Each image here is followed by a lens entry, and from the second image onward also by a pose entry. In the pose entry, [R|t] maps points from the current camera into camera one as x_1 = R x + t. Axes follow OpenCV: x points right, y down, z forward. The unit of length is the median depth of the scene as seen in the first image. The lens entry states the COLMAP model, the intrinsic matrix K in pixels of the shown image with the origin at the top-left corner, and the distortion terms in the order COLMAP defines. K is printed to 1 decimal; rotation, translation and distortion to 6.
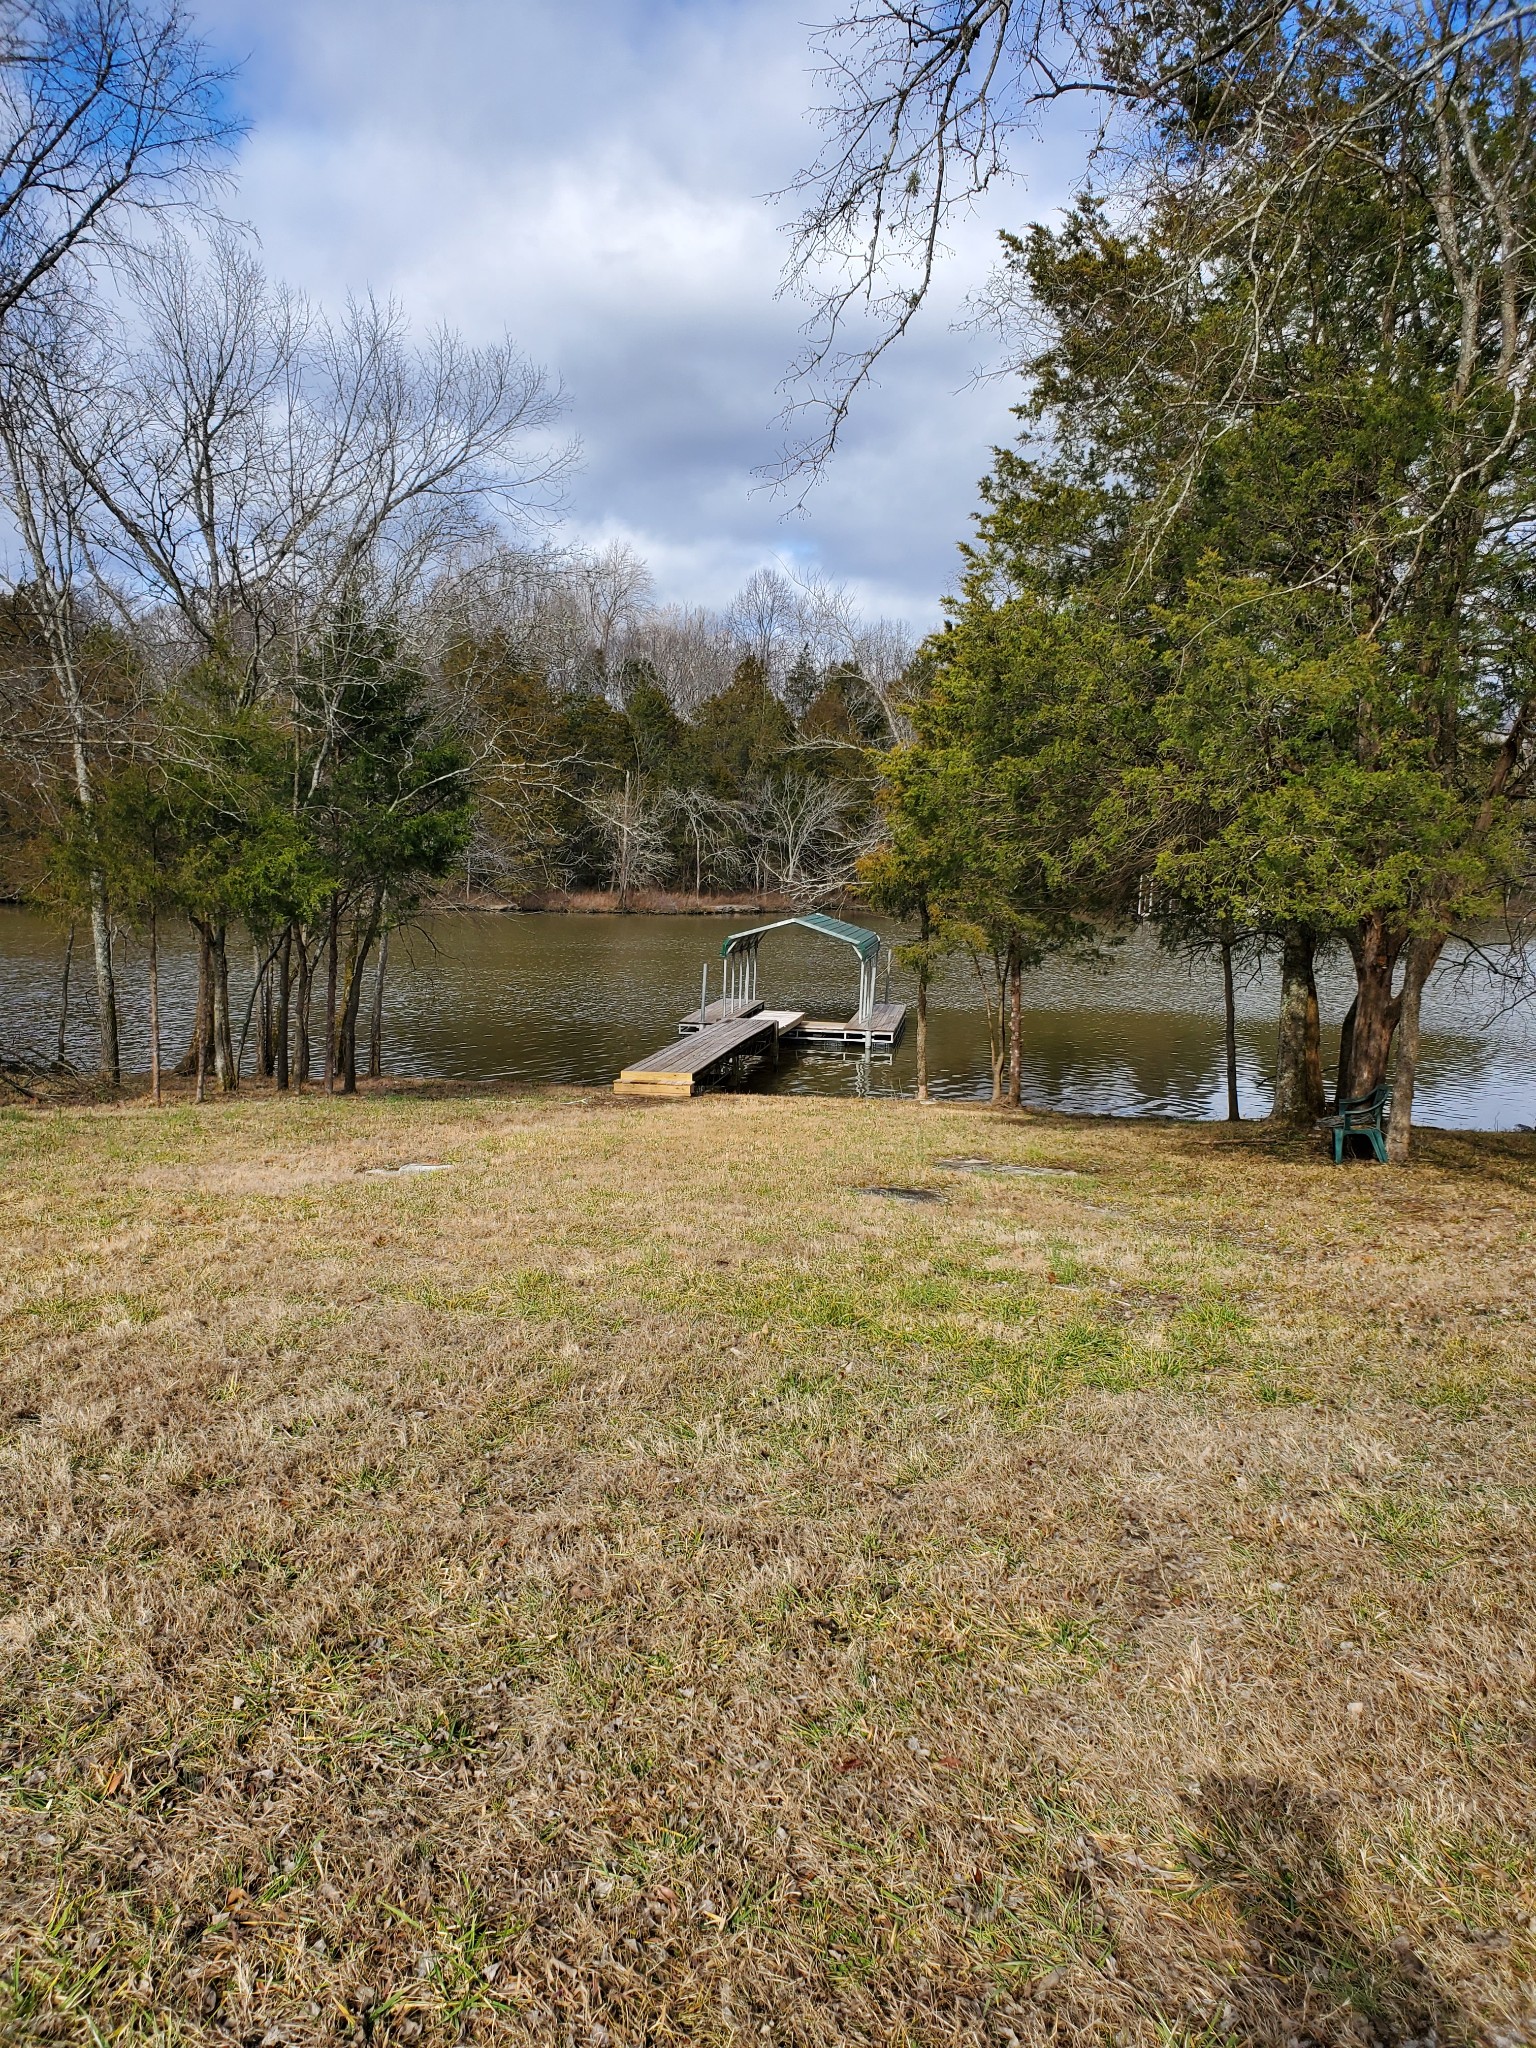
lens RADIAL K [[1592.3, 0, 763.4], [0, 1592.3, 1042.0], [0, 0, 1]] dist [0.023169, -0.001672]
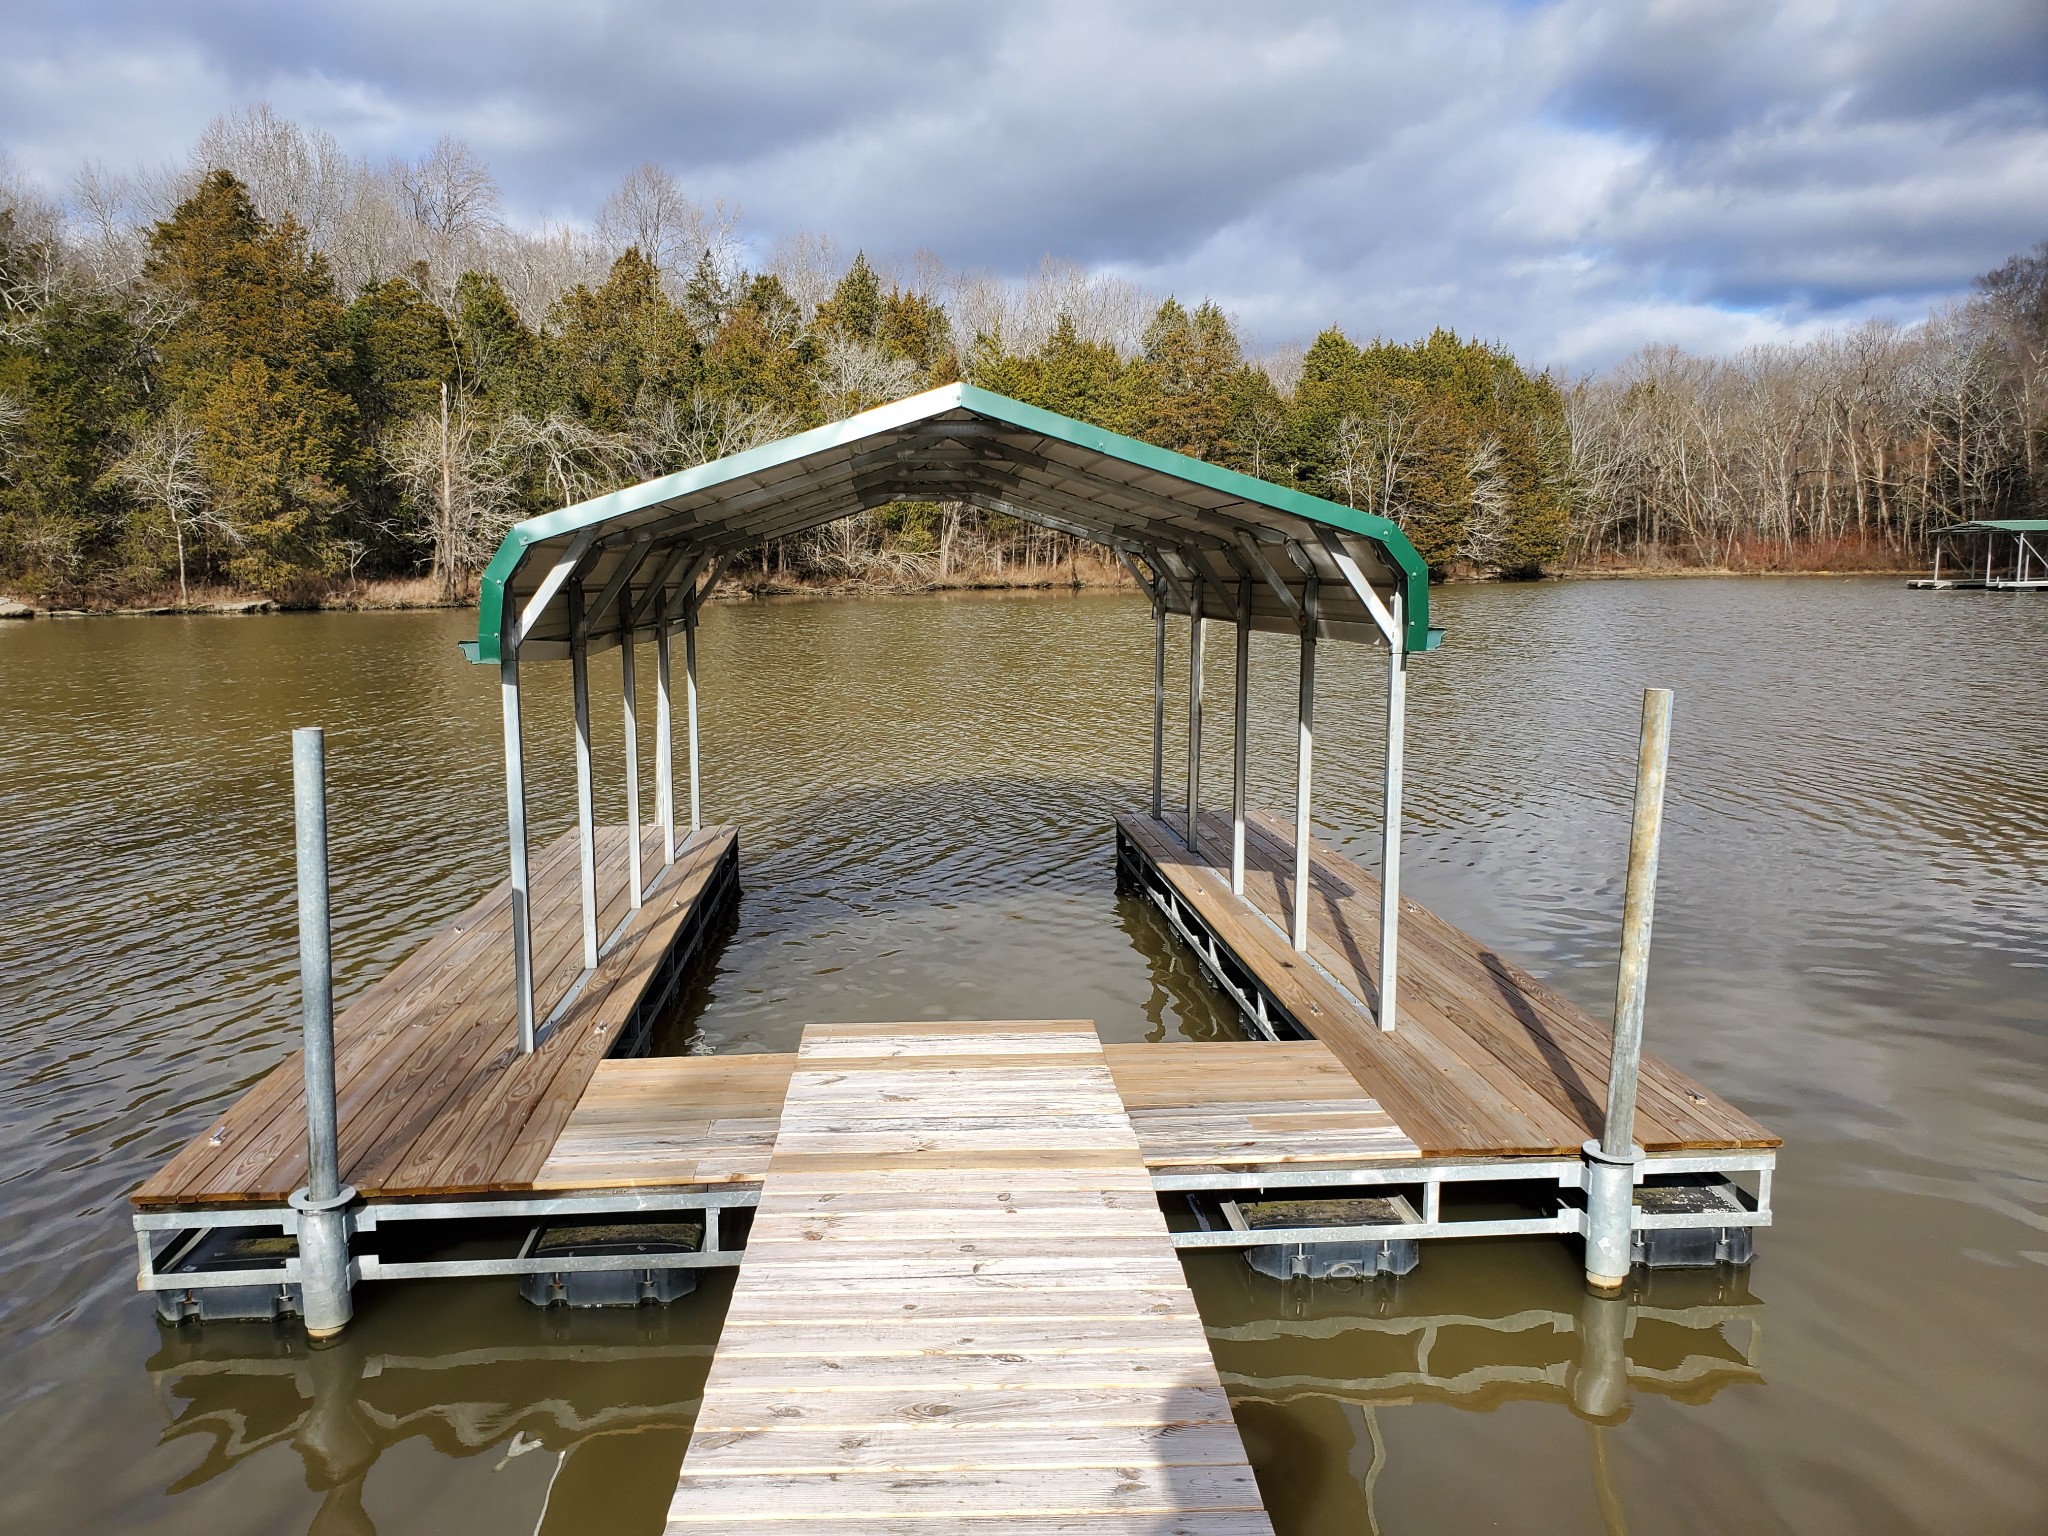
lens RADIAL K [[1592.3, 0, 1003.5], [0, 1592.3, 756.0], [0, 0, 1]] dist [0.023169, -0.001672]
pose [[0.977725, -0.060649, 0.200934, -0.003506], [0.059015, 0.998157, 0.014116, -0.016583], [-0.201420, -0.001943, 0.979503, 0.316988]]
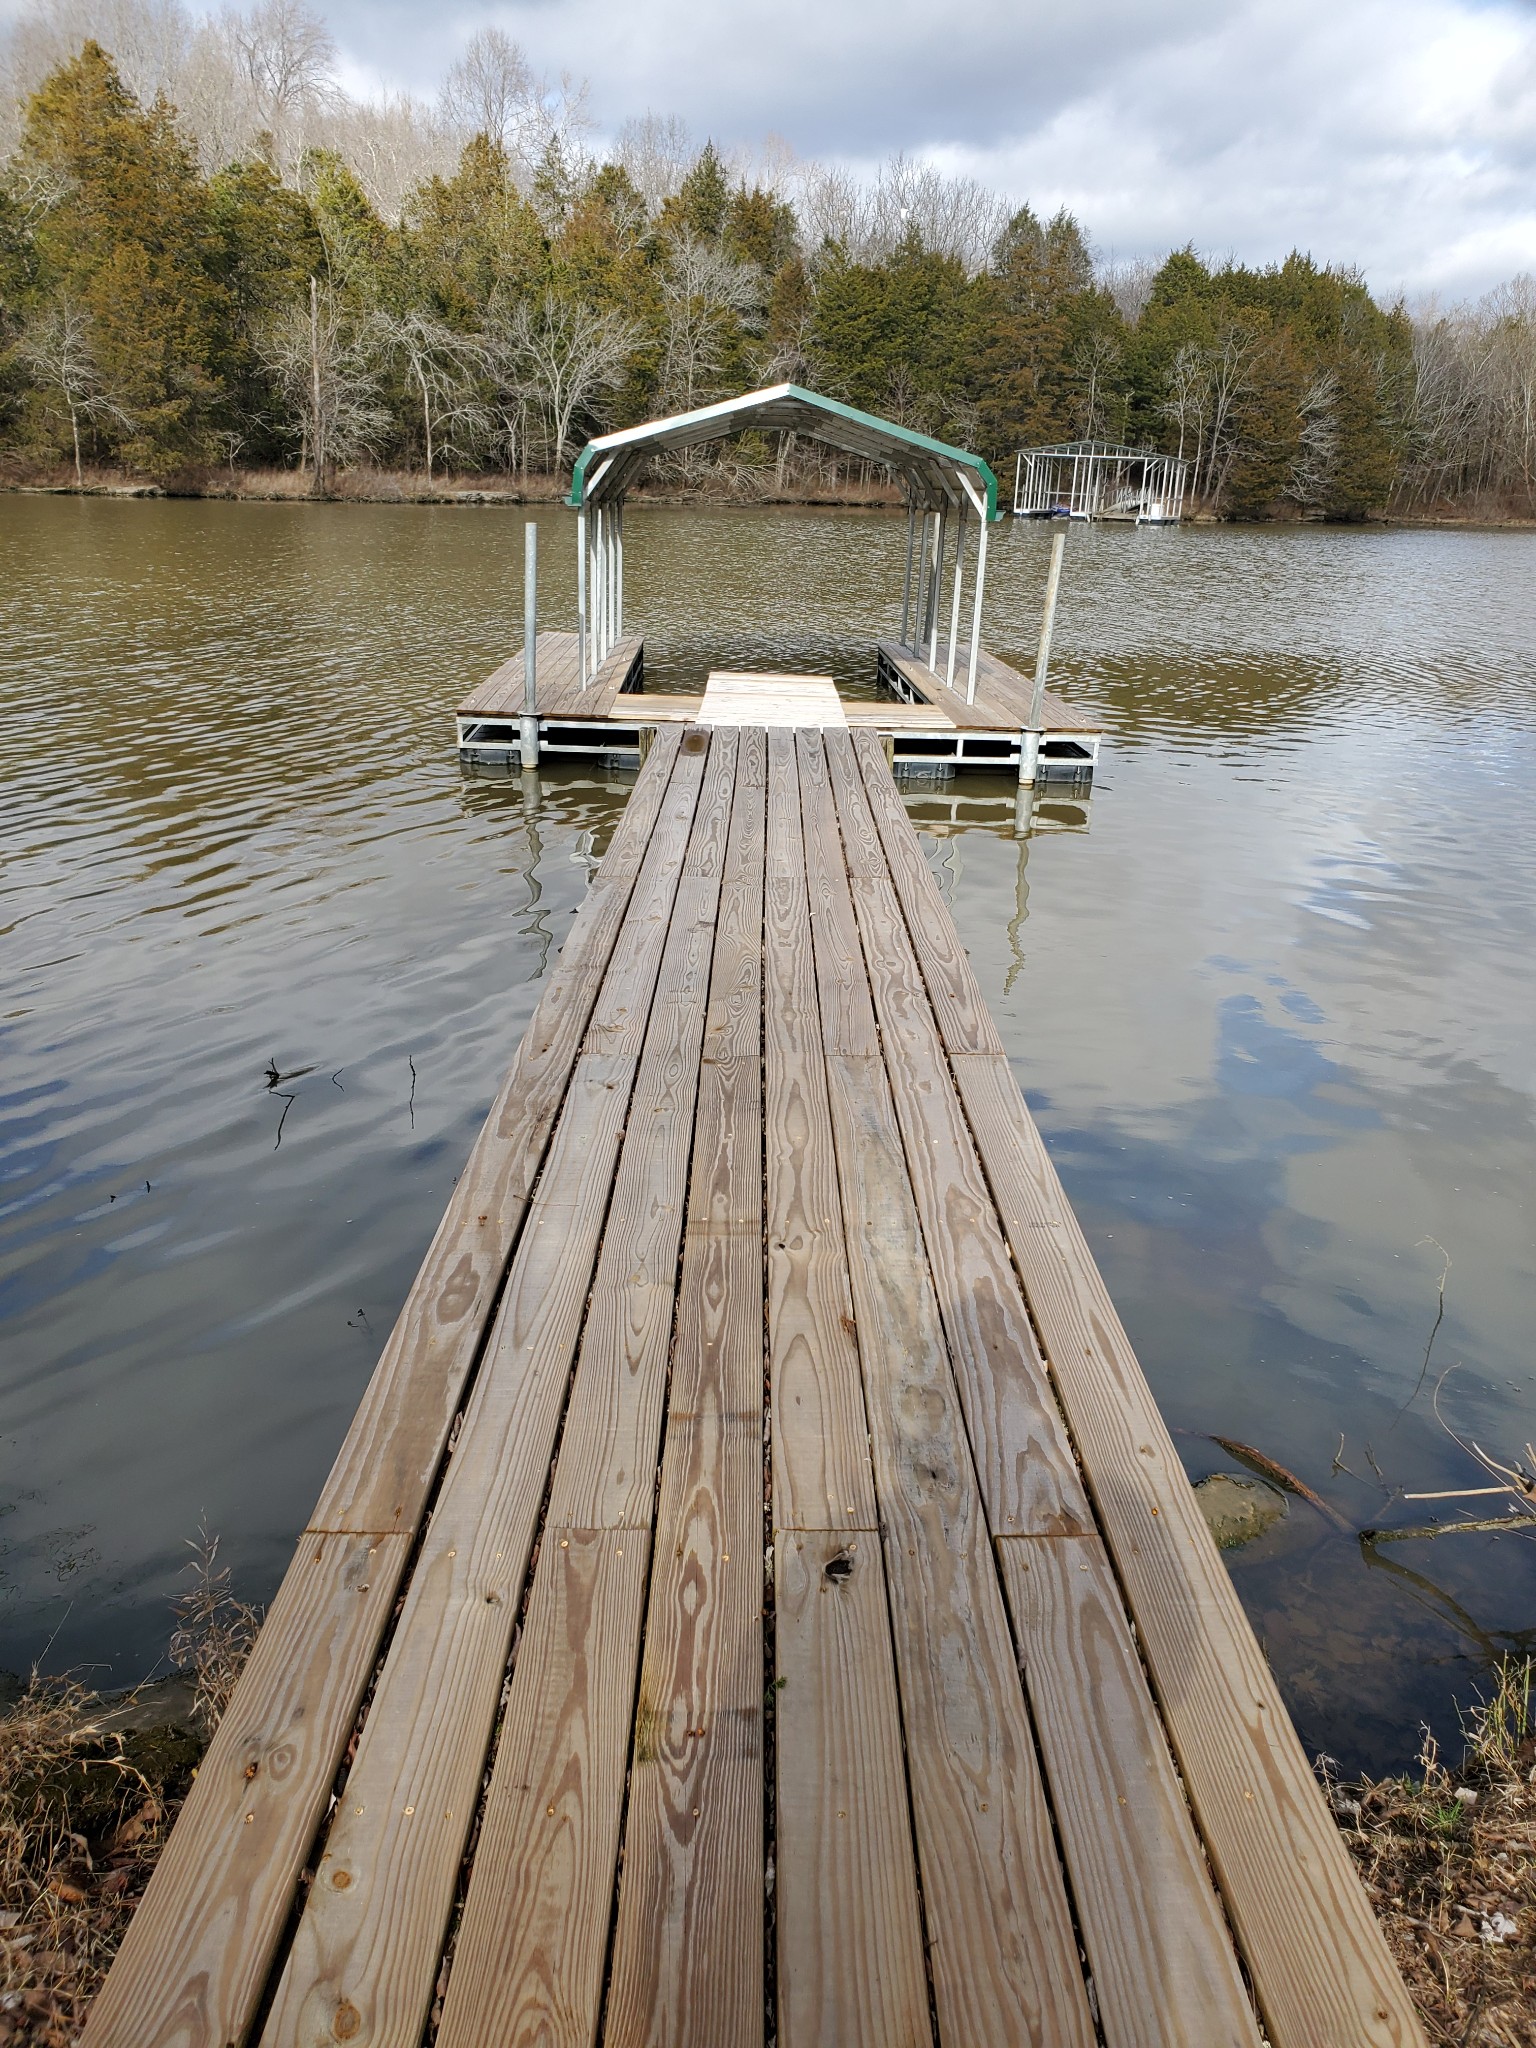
lens RADIAL K [[1592.3, 0, 780.0], [0, 1592.3, 1027.4], [0, 0, 1]] dist [0.023169, -0.001672]
pose [[0.985297, -0.047490, 0.164116, -0.016427], [0.010556, 0.975677, 0.218957, -0.007377], [-0.170522, -0.214006, 0.961834, 0.241850]]
